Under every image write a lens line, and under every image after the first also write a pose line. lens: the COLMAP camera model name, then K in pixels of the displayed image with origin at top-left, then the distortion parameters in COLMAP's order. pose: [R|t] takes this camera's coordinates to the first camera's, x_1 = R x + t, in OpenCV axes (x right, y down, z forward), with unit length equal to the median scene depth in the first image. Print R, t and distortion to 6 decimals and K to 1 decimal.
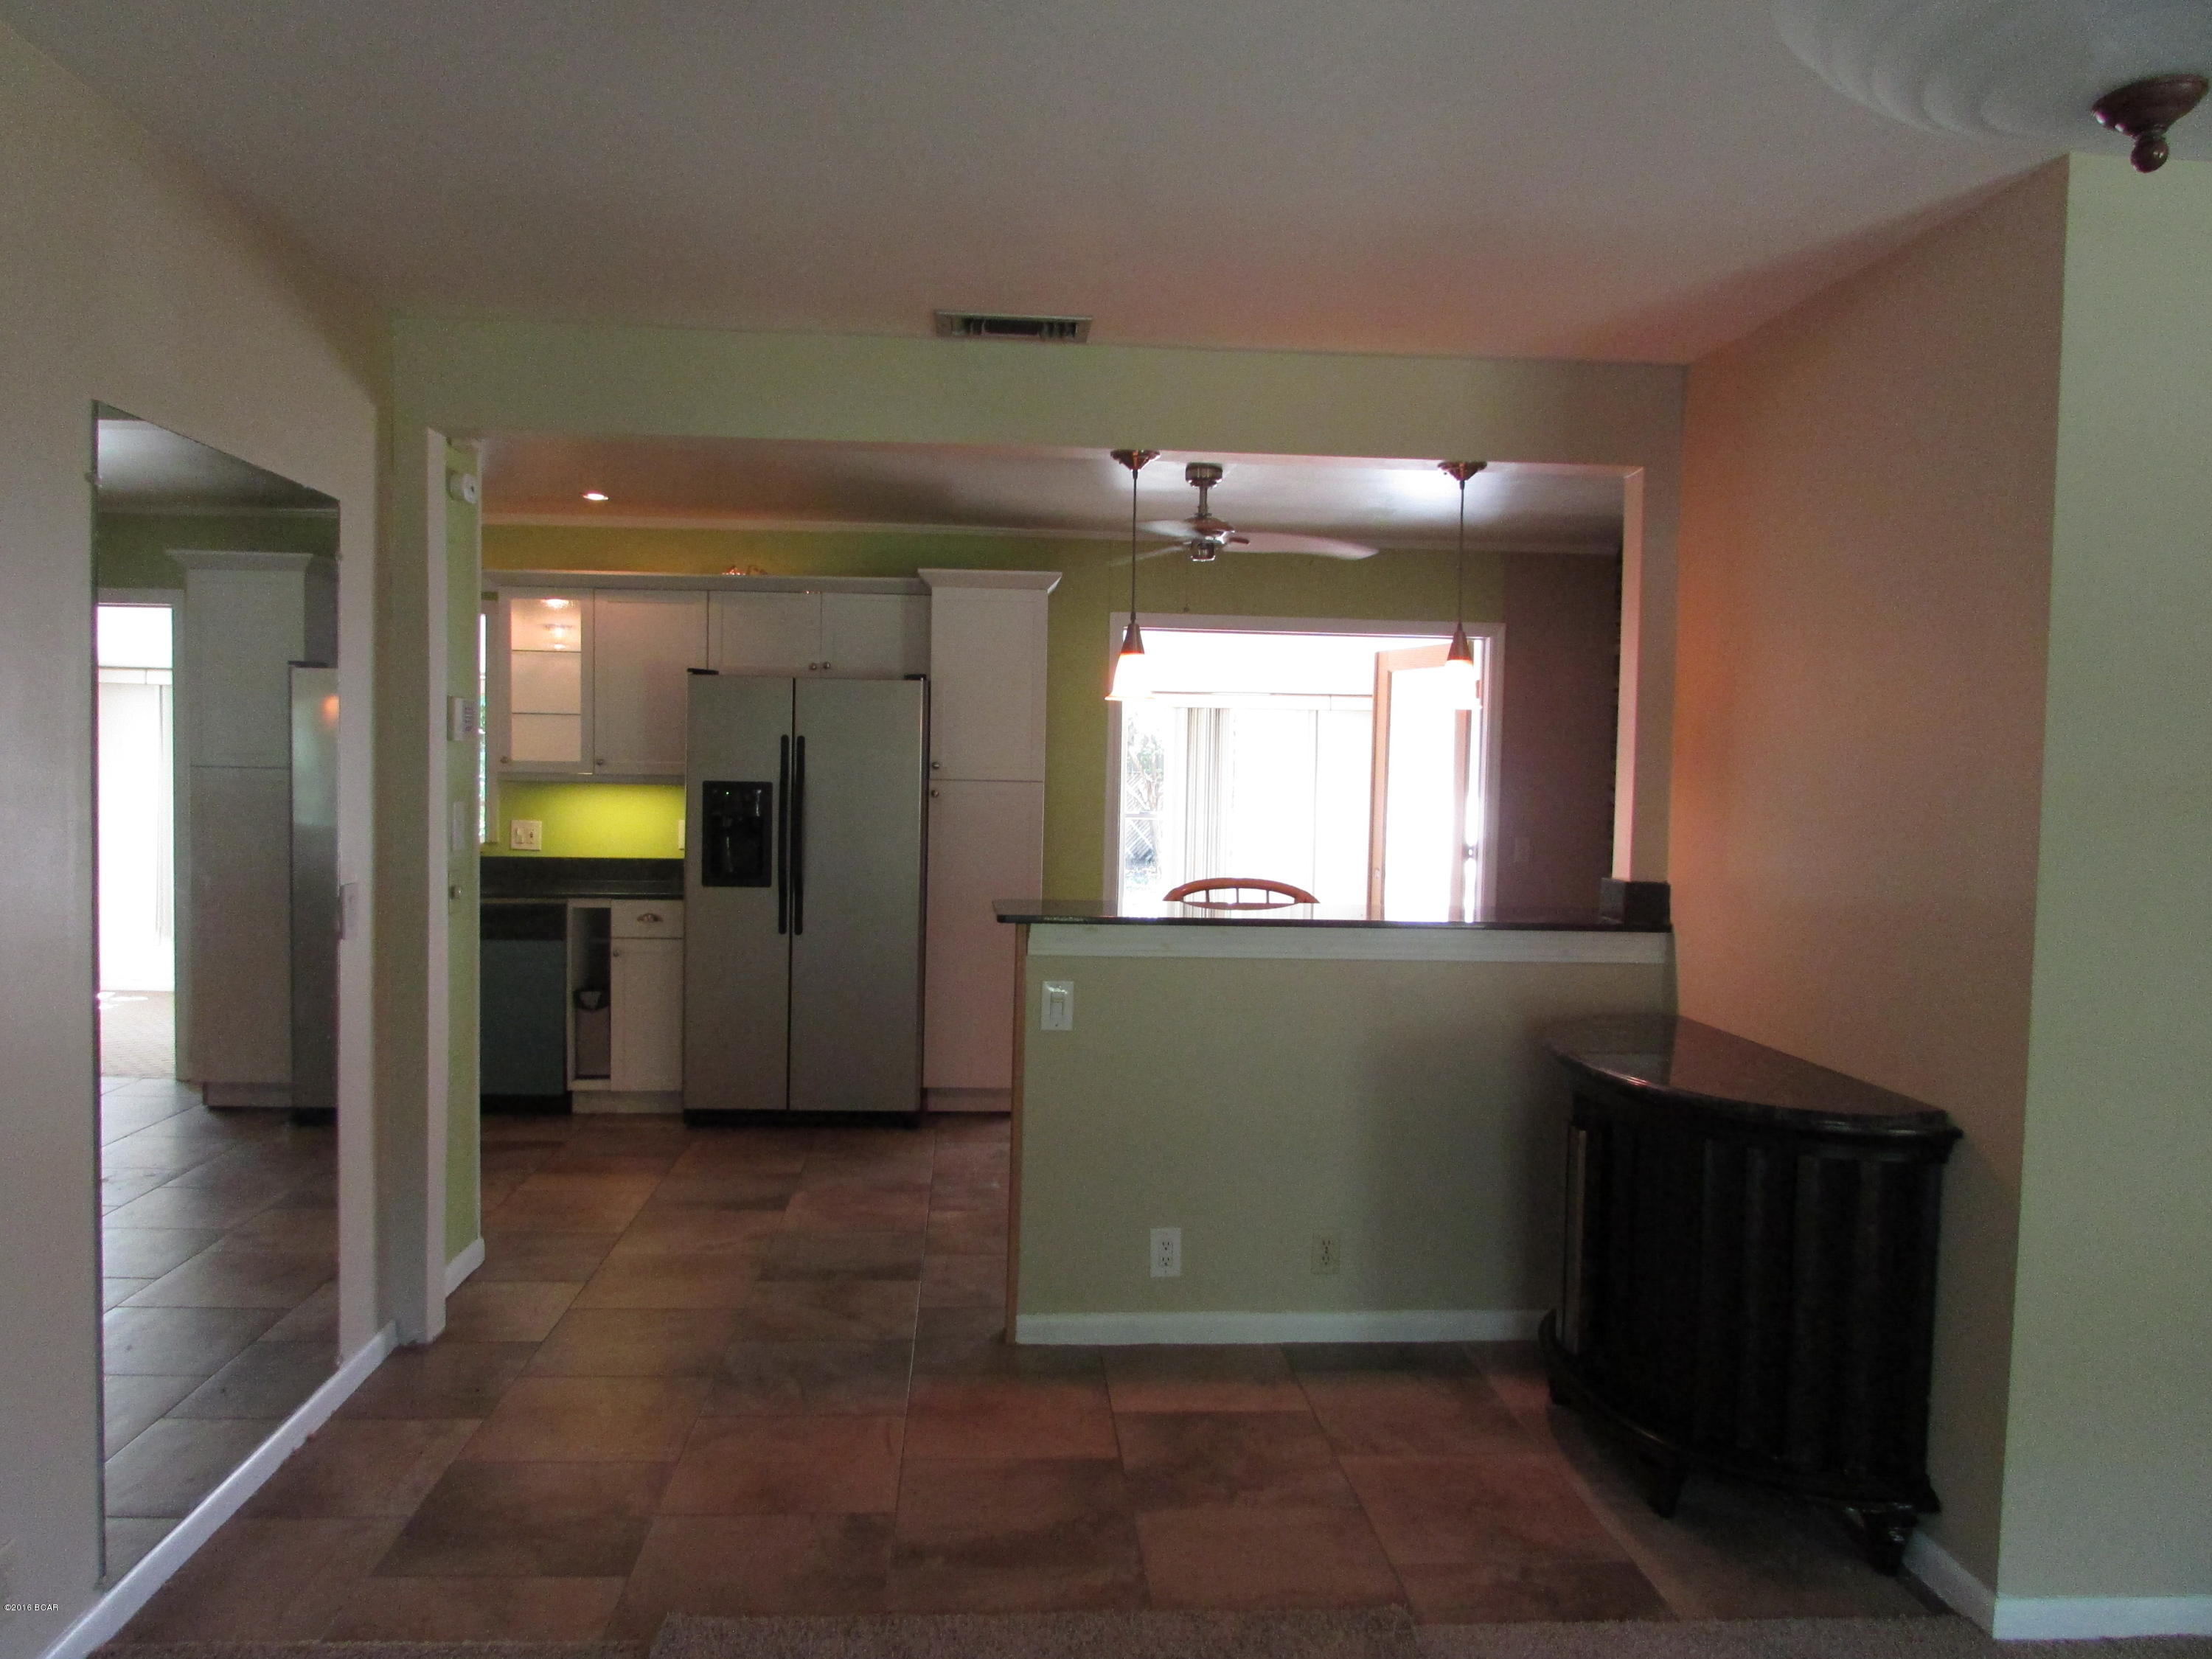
lens RADIAL K [[1571.3, 0, 1112.6], [0, 1571.3, 831.1], [0, 0, 1]] dist [-0.007120, -0.009505]
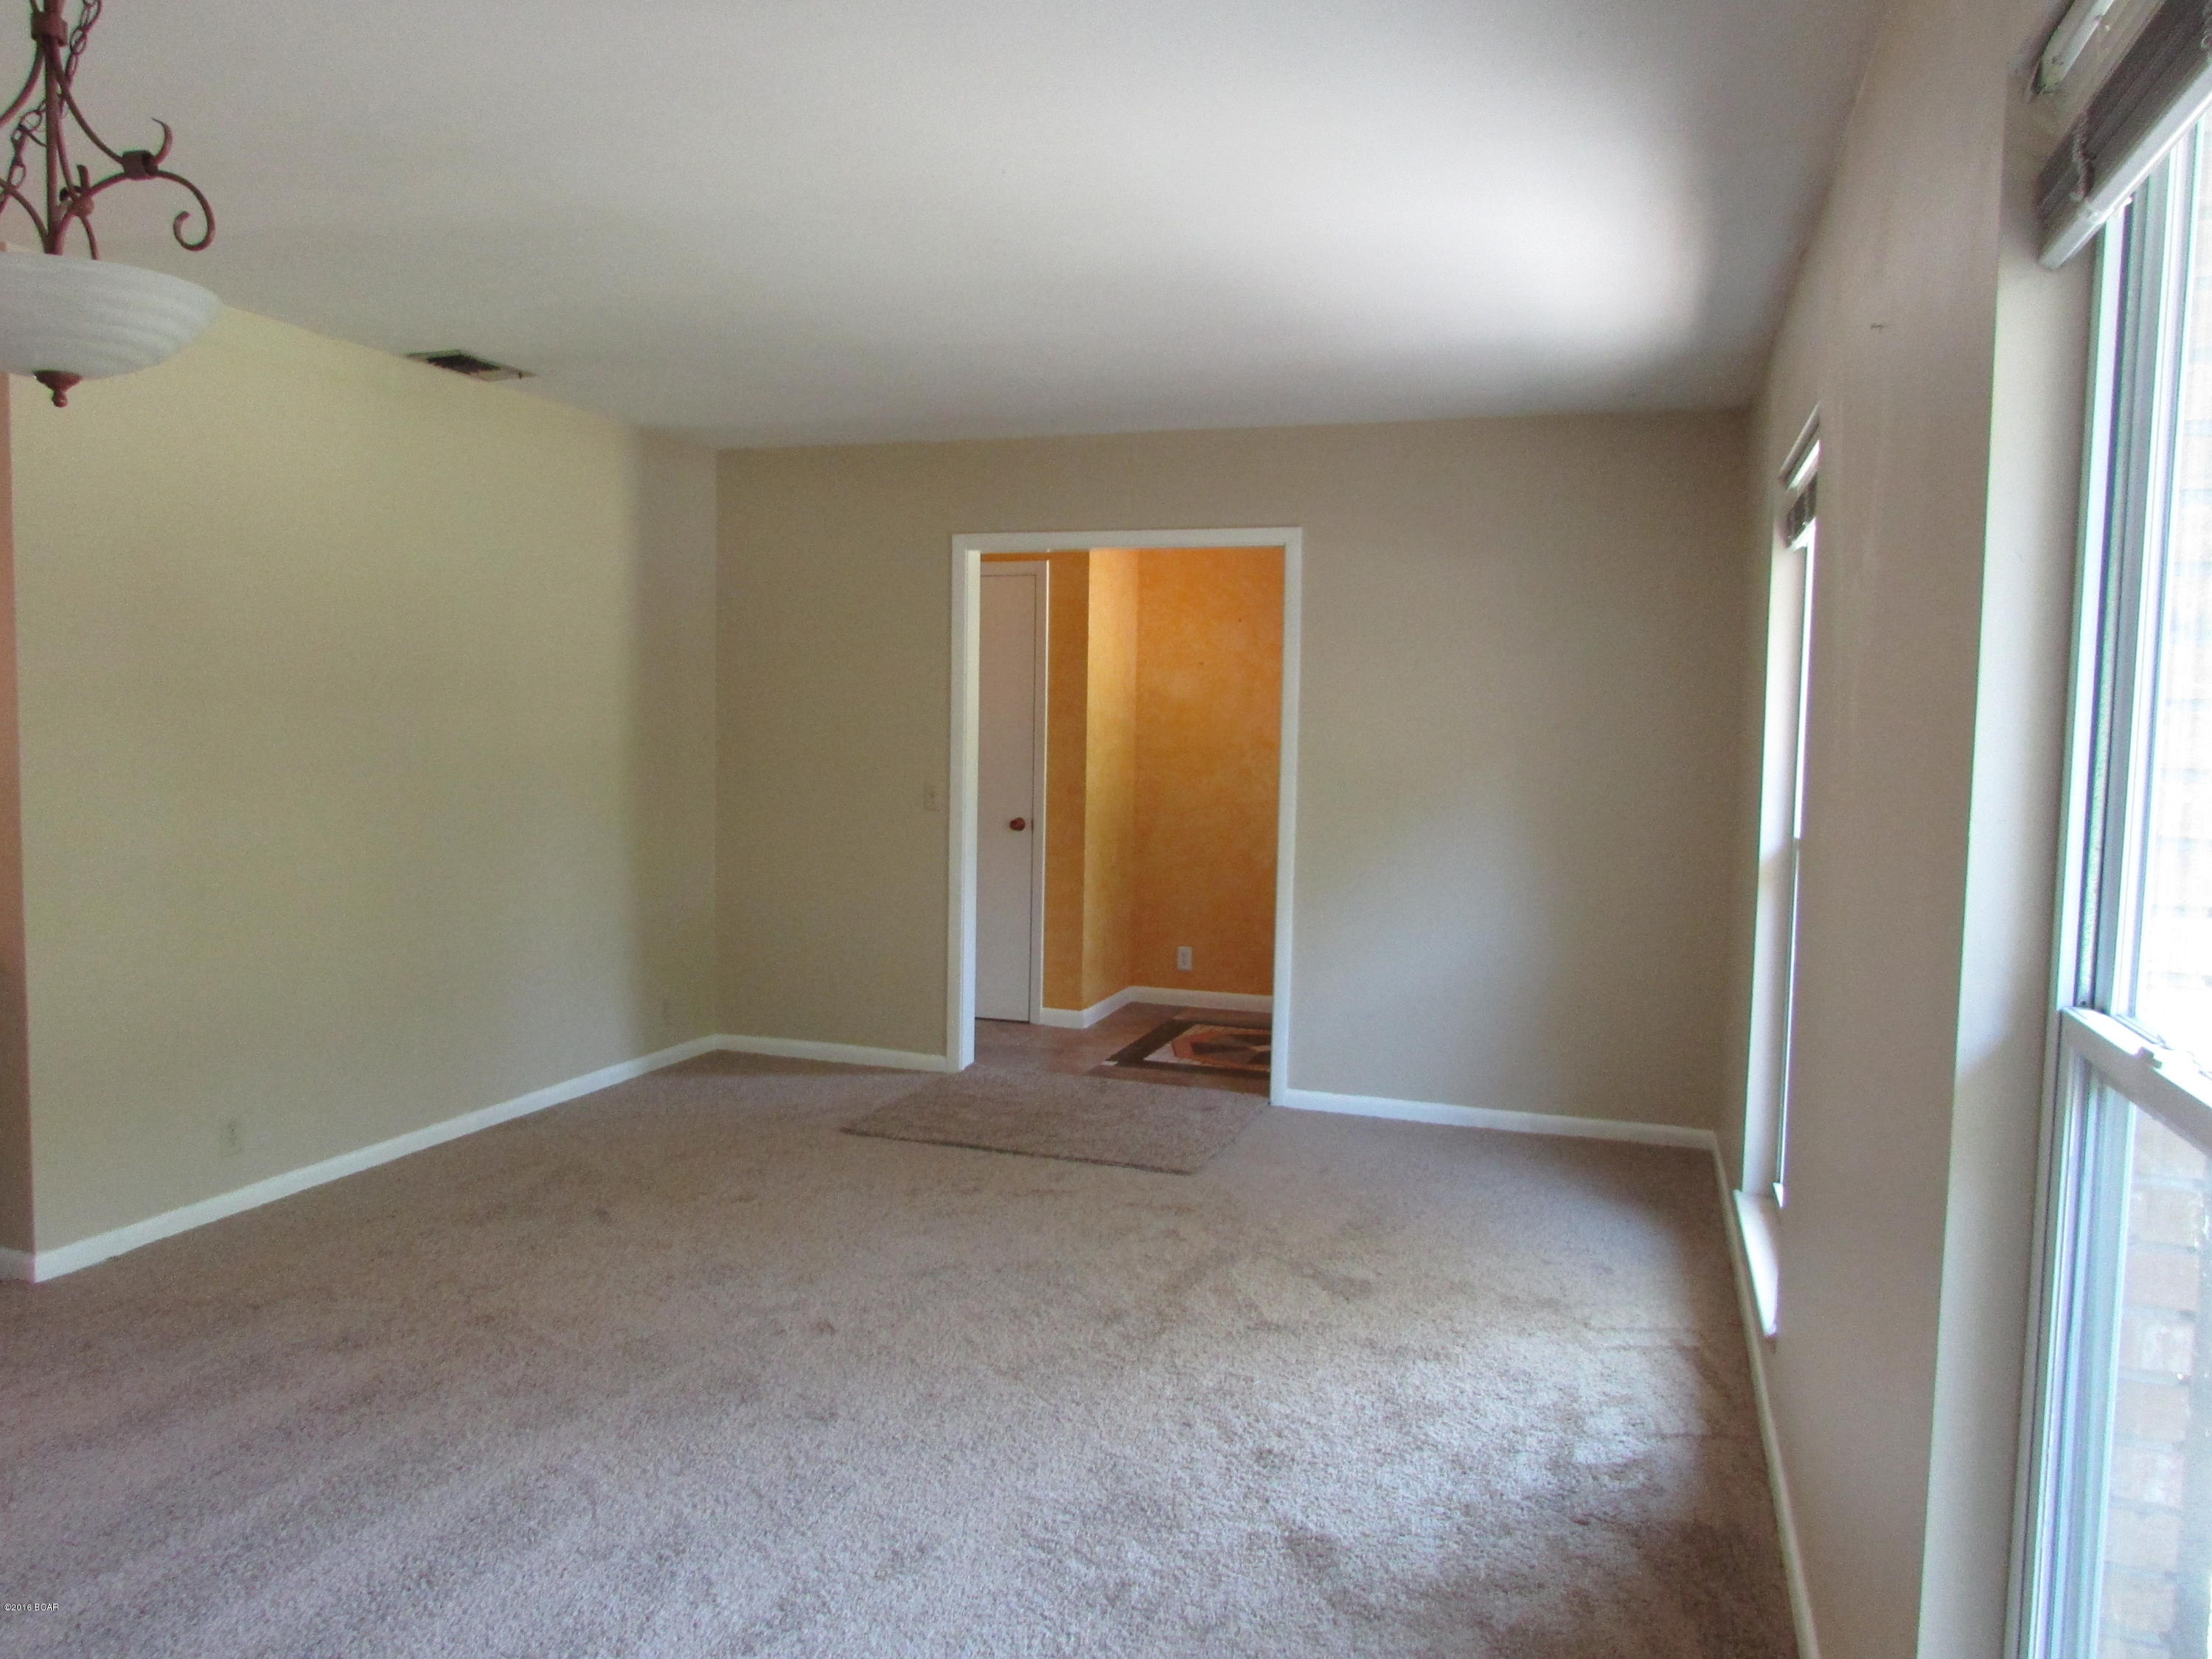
lens RADIAL K [[1571.3, 0, 1112.6], [0, 1571.3, 831.1], [0, 0, 1]] dist [-0.007120, -0.009505]
pose [[0.402465, -0.082528, 0.911708, -0.398364], [0.032513, 0.996588, 0.075859, 0.031271], [-0.914858, -0.000888, 0.403775, -0.625886]]
